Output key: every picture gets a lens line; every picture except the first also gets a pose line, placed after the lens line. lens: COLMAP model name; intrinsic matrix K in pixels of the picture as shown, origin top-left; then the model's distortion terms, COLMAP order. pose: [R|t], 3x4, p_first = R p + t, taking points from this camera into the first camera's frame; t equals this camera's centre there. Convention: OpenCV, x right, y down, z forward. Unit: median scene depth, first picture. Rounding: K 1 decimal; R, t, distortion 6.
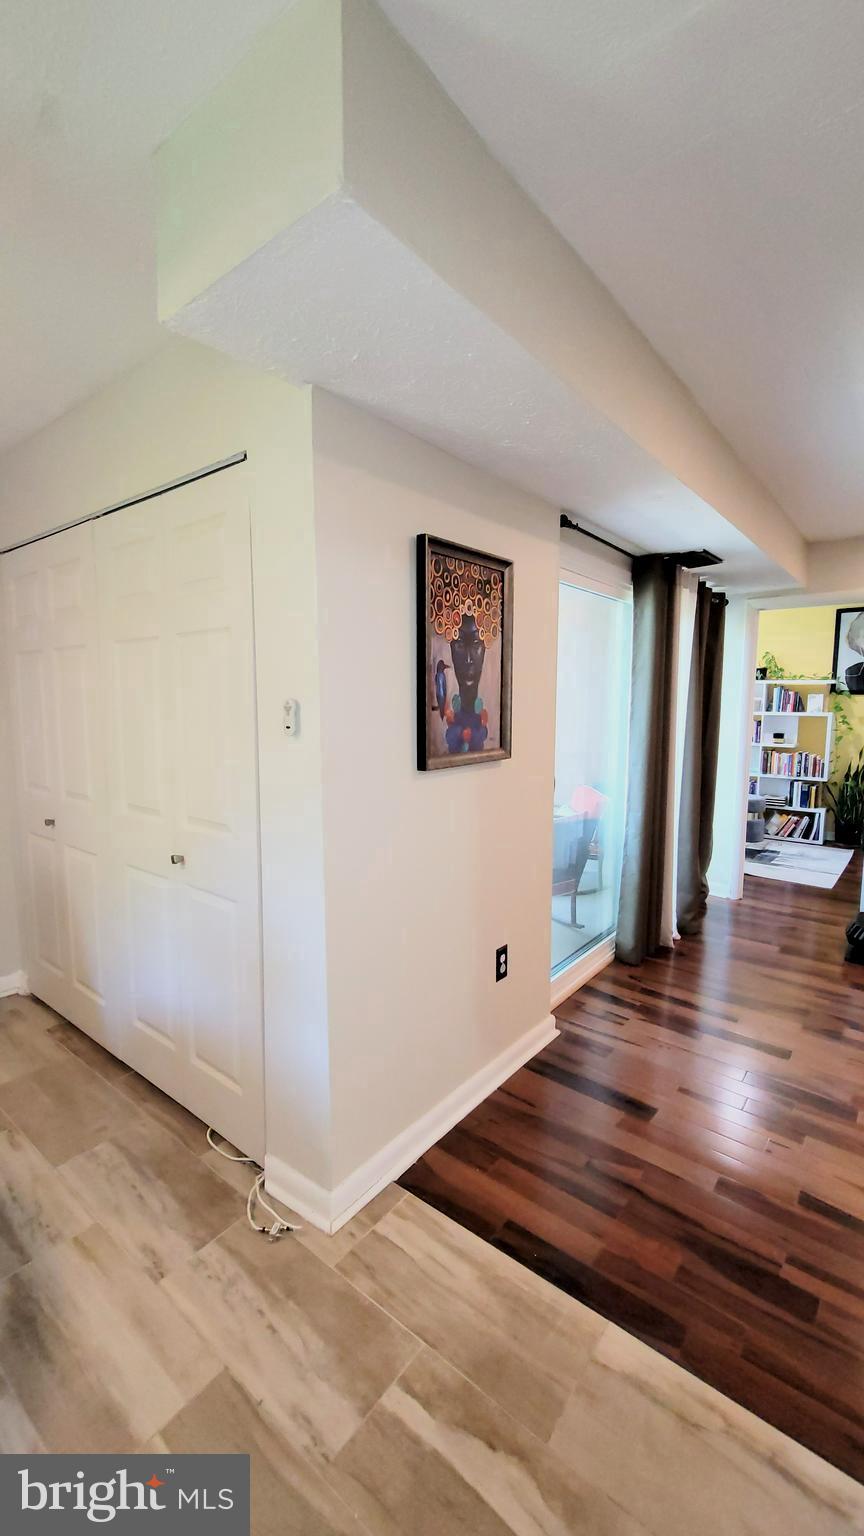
lens RADIAL K [[629.4, 0, 434.9], [0, 629.4, 771.1], [0, 0, 1]] dist [-0.006667, 0.002107]
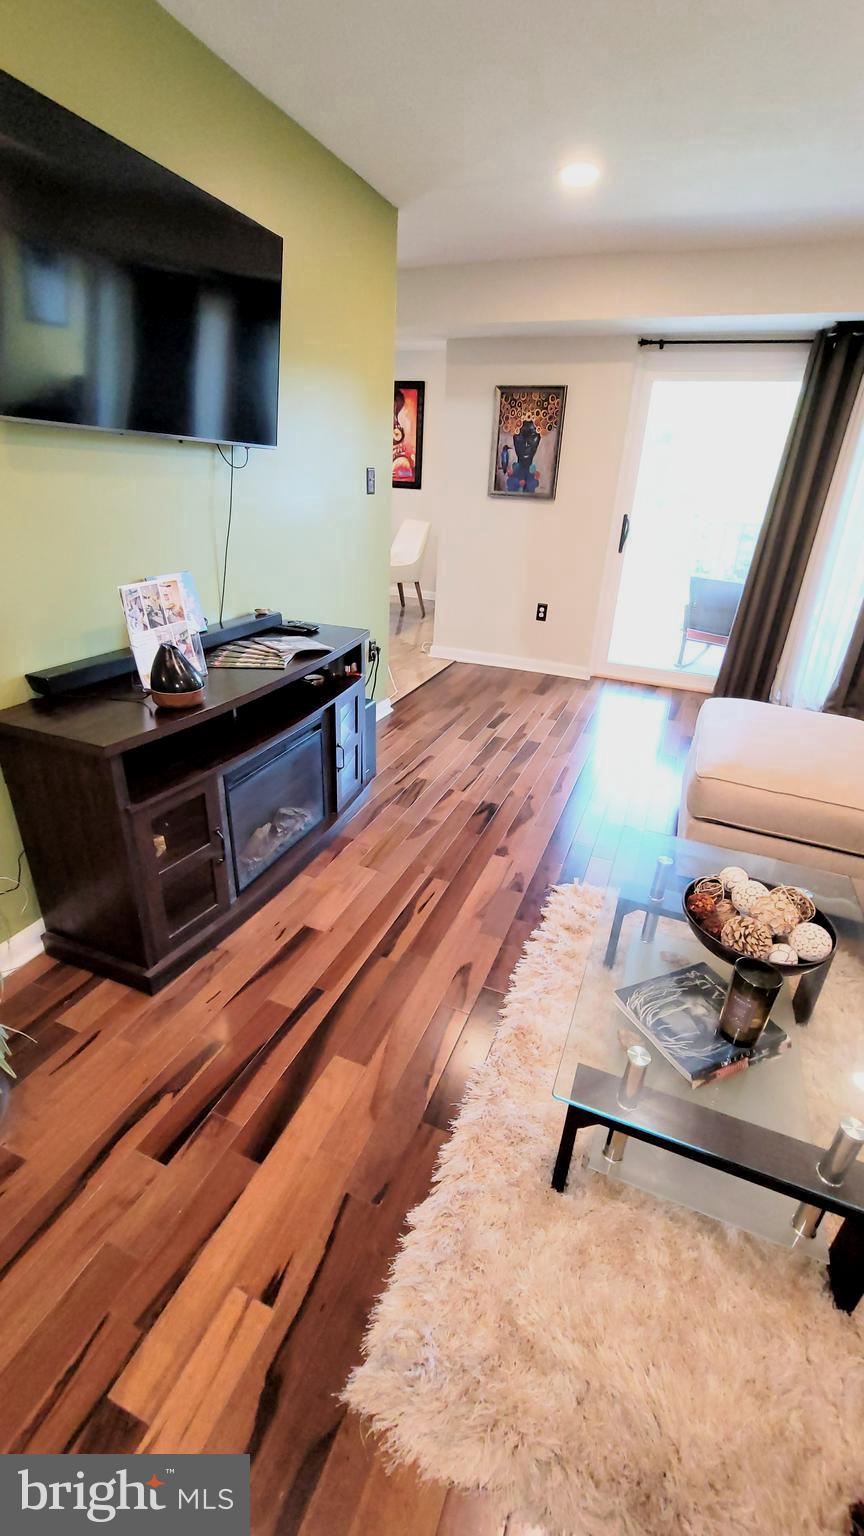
lens RADIAL K [[629.4, 0, 429.9], [0, 629.4, 773.4], [0, 0, 1]] dist [-0.006667, 0.002107]
pose [[0.280692, 0.426791, -0.859687, 2.338907], [-0.153382, 0.904131, 0.398775, 0.032194], [0.947463, 0.019928, 0.319245, 0.041936]]
